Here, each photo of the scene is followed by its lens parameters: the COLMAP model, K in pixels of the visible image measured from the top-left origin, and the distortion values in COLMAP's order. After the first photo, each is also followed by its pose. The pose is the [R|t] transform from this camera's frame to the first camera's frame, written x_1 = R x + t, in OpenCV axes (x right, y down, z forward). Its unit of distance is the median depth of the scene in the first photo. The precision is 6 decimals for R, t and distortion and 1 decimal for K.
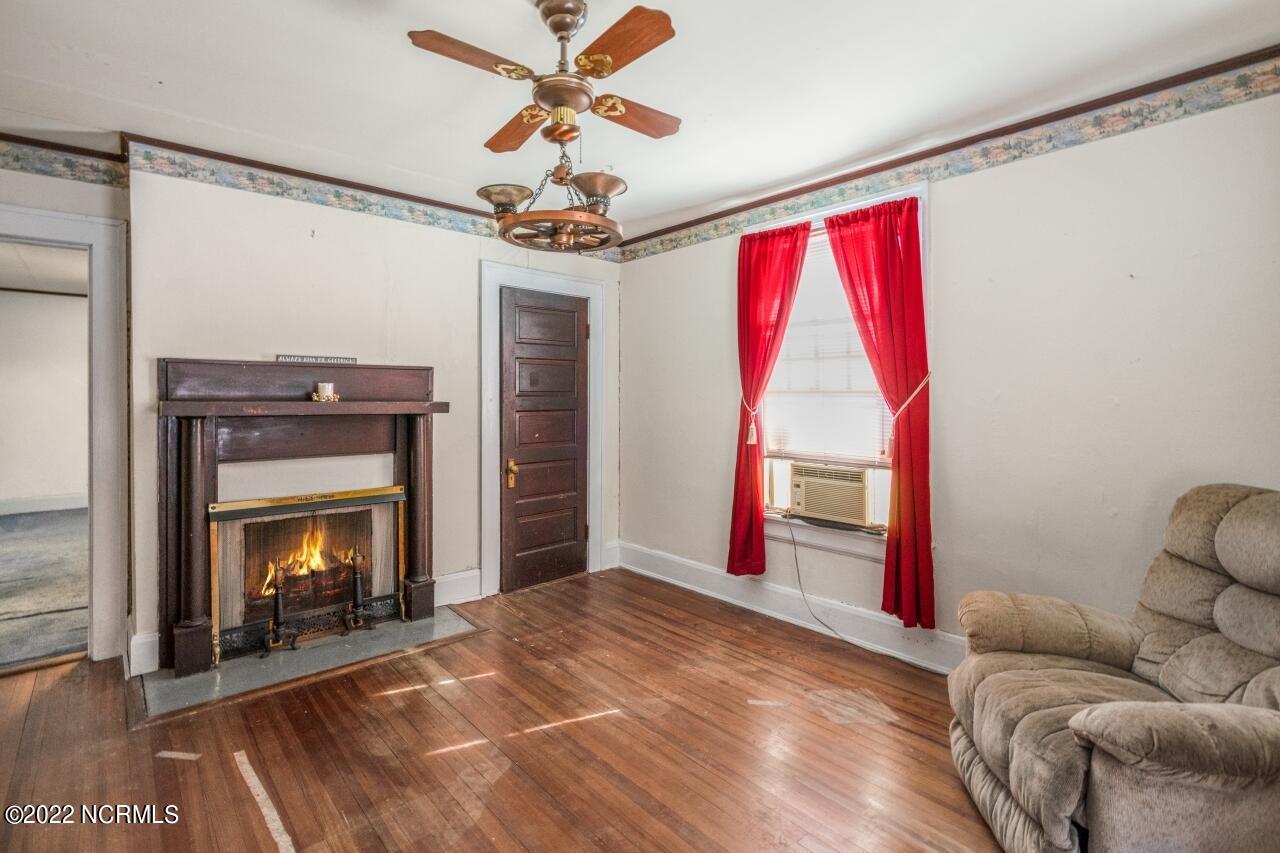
lens RADIAL K [[583.8, 0, 639.7], [0, 583.8, 408.3], [0, 0, 1]] dist [-0.000493, 0.000608]
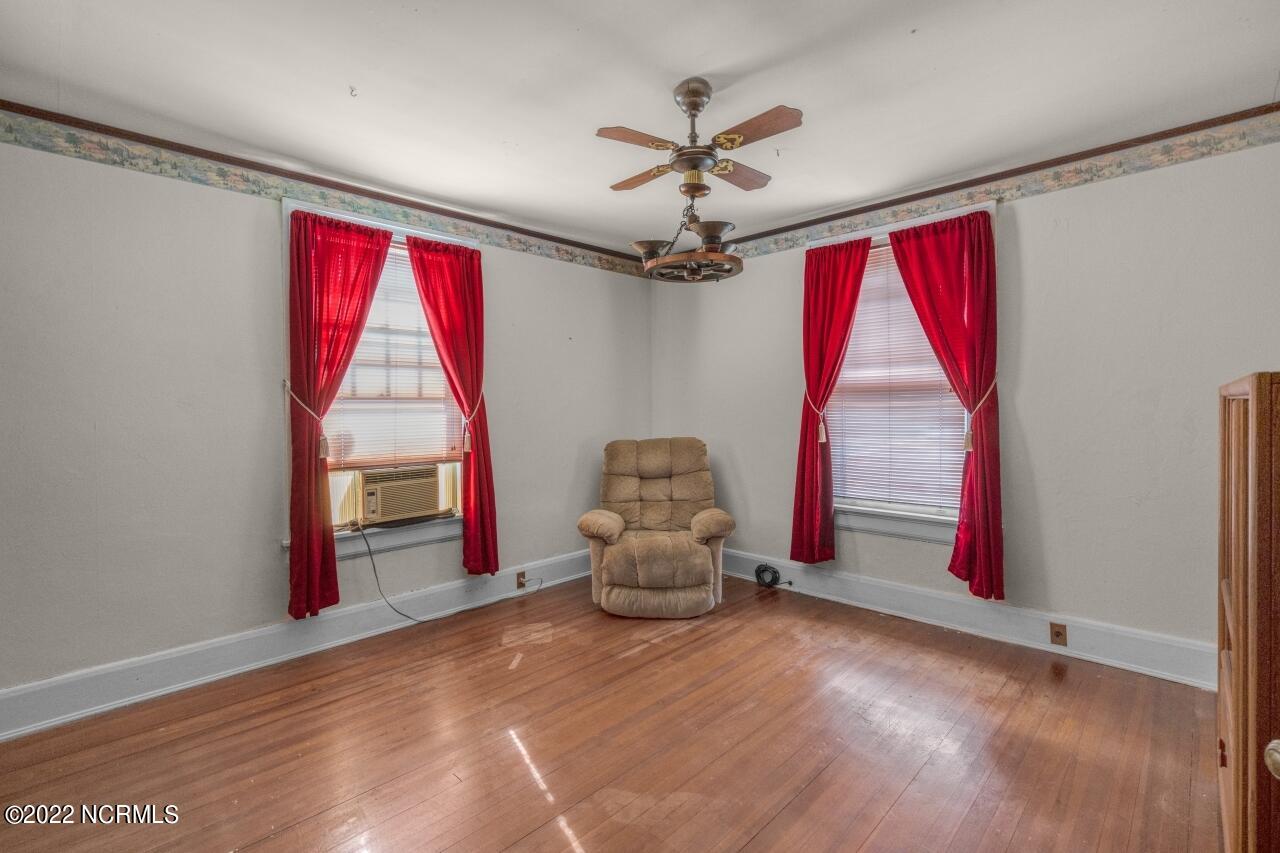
lens RADIAL K [[573.1, 0, 613.7], [0, 573.1, 420.3], [0, 0, 1]] dist [0.000911, 0.000356]
pose [[-0.026729, -0.023354, 0.999370, -0.752827], [0.028024, 0.999317, 0.024102, -0.002470], [-0.999250, 0.028651, -0.026056, 0.663353]]
